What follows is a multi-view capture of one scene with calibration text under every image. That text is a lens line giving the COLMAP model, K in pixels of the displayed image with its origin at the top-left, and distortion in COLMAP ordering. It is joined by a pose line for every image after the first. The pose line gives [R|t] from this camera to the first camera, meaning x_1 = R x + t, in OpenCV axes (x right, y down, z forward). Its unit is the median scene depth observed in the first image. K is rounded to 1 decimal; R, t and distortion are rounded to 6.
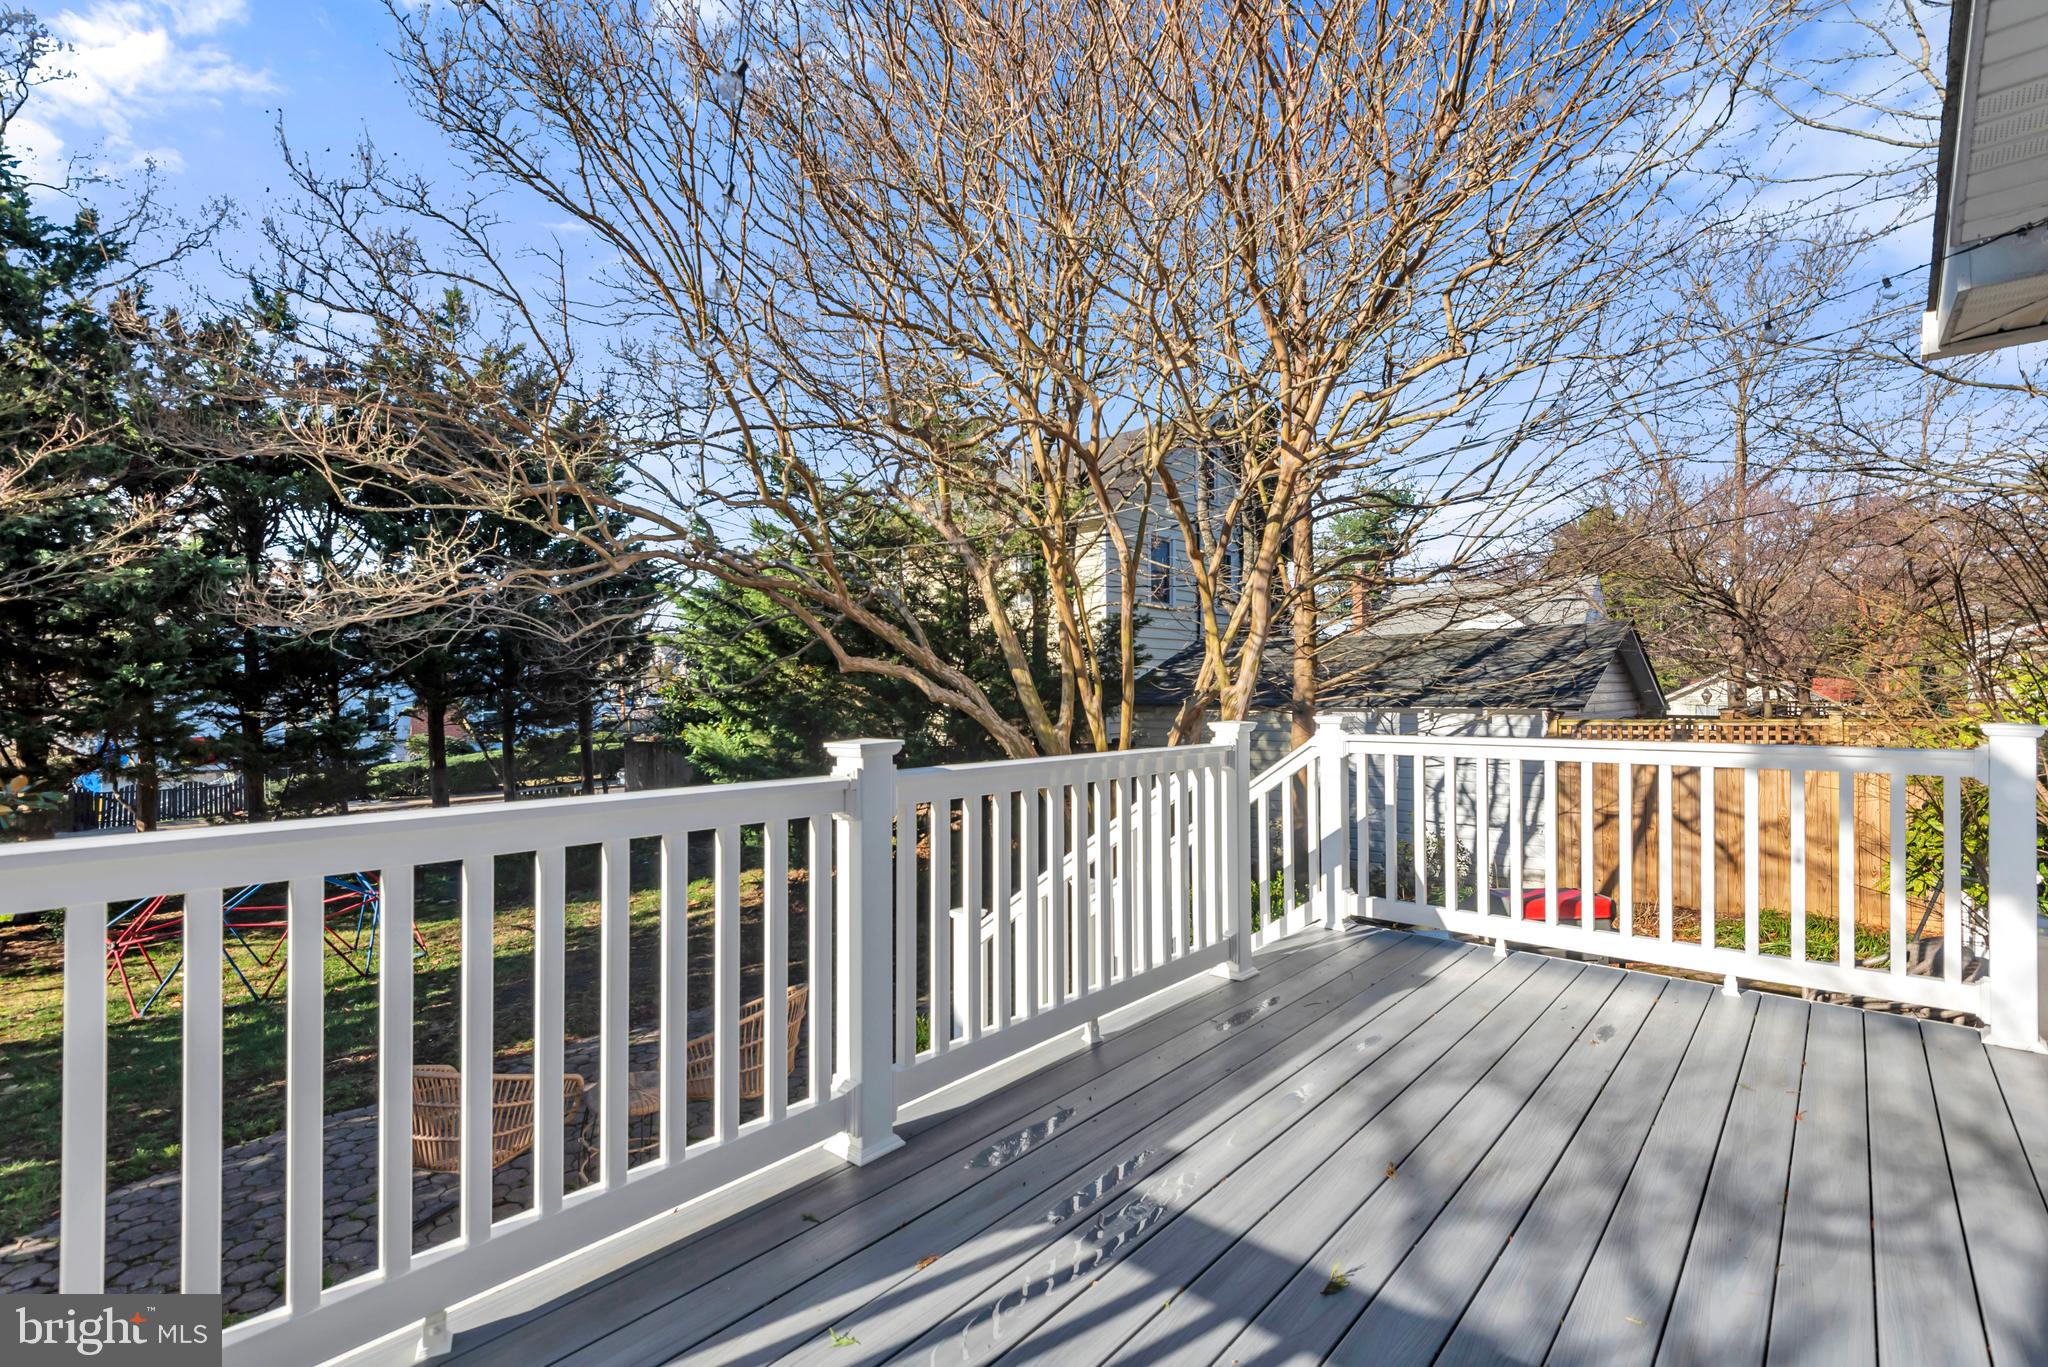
lens RADIAL K [[938.4, 0, 1022.9], [0, 938.4, 688.7], [0, 0, 1]] dist [0.017057, -0.009655]
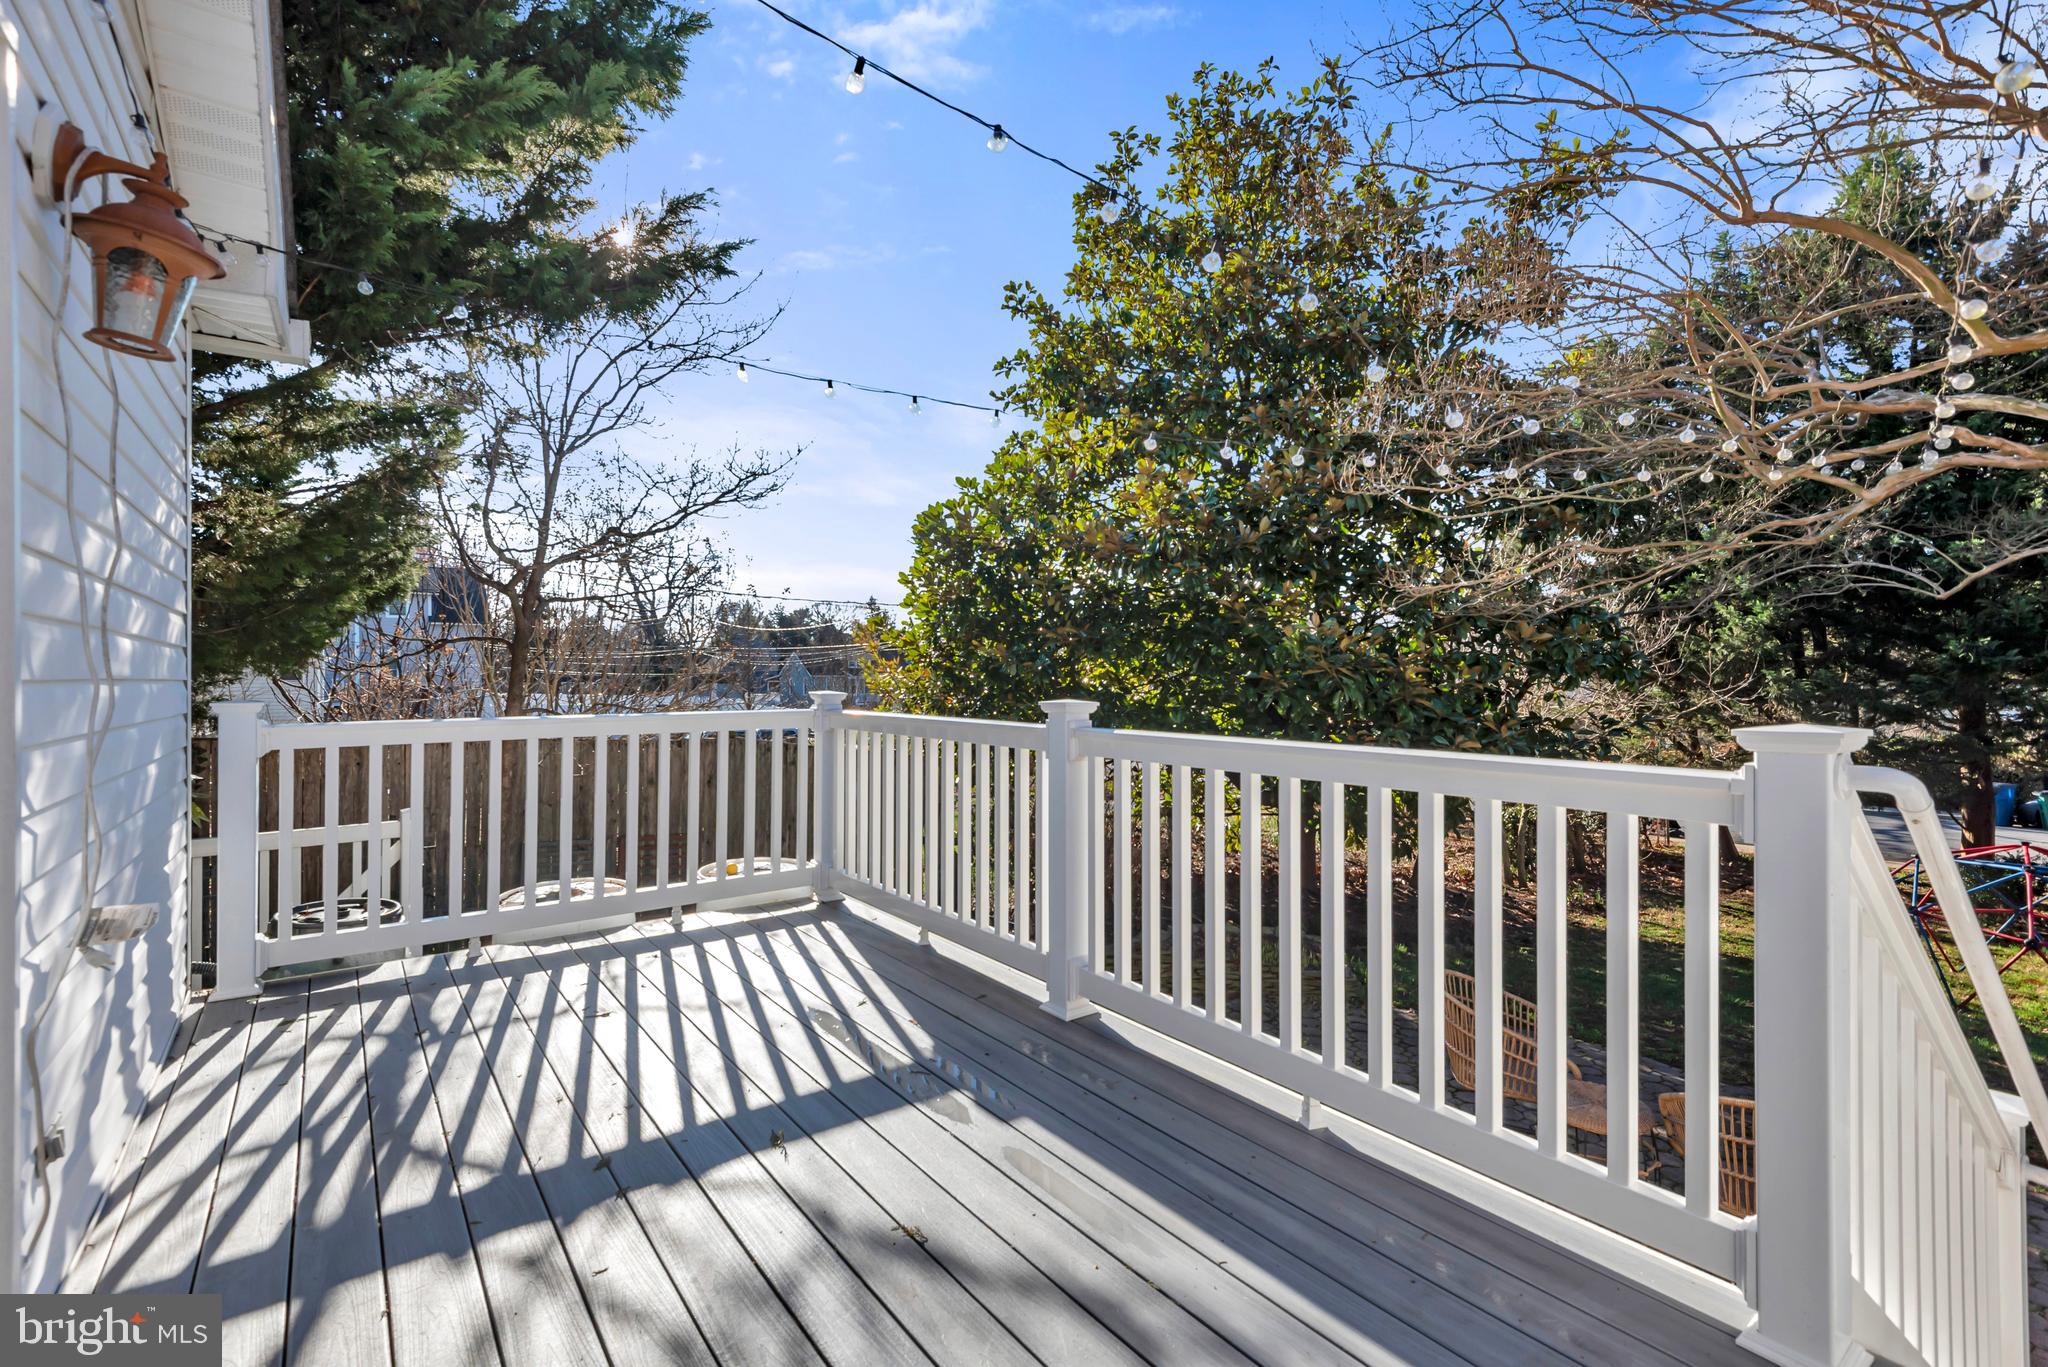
lens RADIAL K [[938.4, 0, 1011.7], [0, 938.4, 667.7], [0, 0, 1]] dist [0.017057, -0.009655]
pose [[-0.216057, 0.003801, -0.976373, 0.720921], [0.009191, 0.999956, 0.001859, 0.004316], [0.976337, -0.008572, -0.216083, 0.772178]]
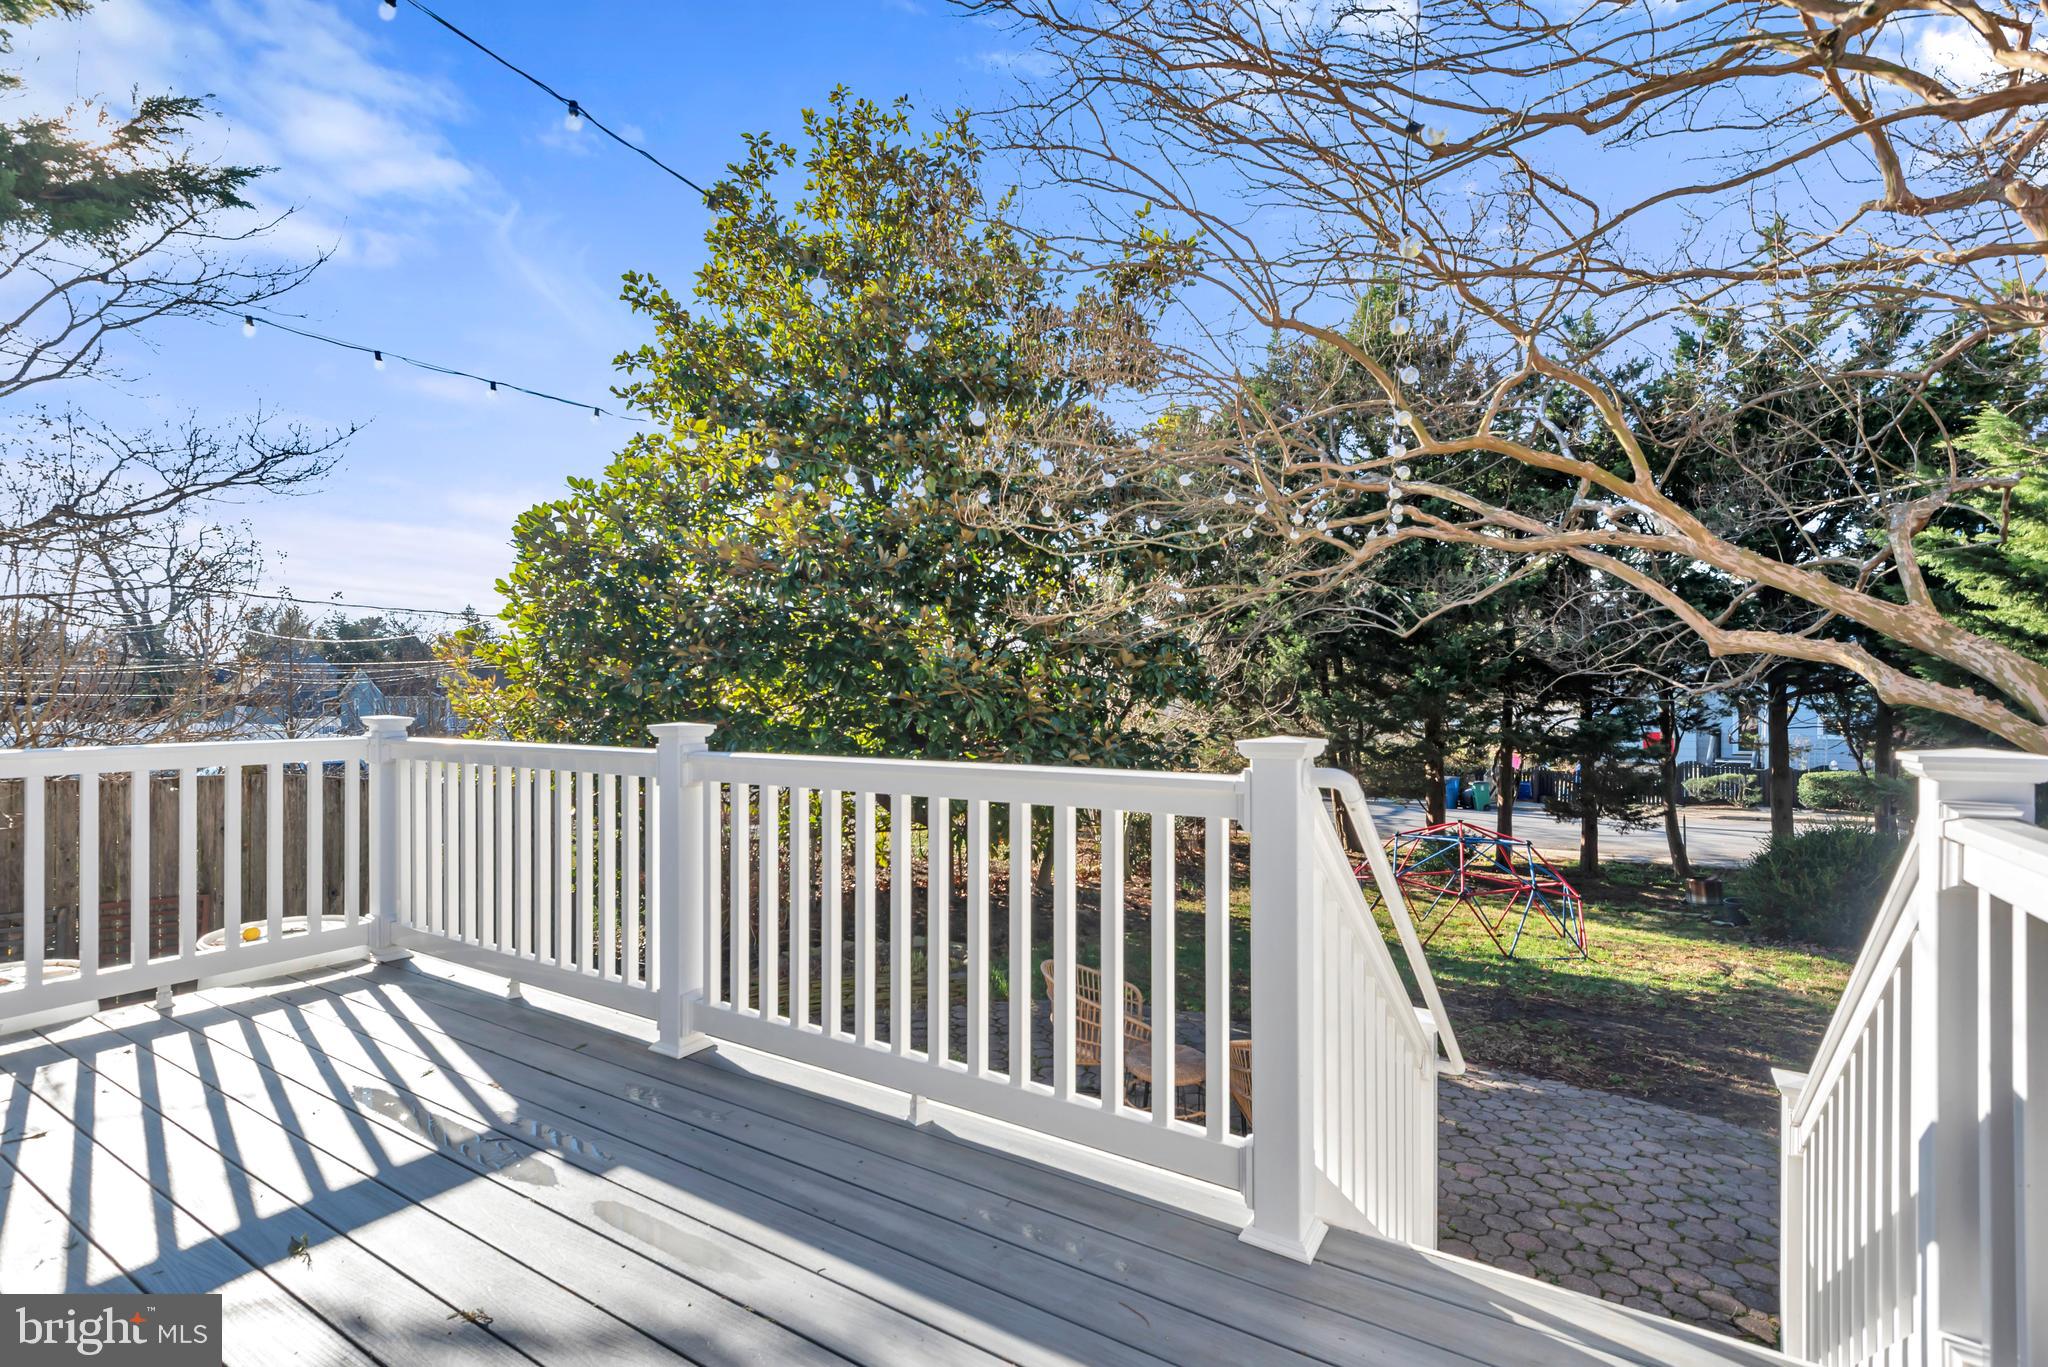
lens RADIAL K [[938.4, 0, 1032.7], [0, 938.4, 695.9], [0, 0, 1]] dist [0.017057, -0.009655]
pose [[0.163233, 0.011932, -0.986515, 0.731269], [0.005464, 0.999901, 0.012998, 0.003411], [0.986572, -0.007512, 0.163152, 0.803892]]
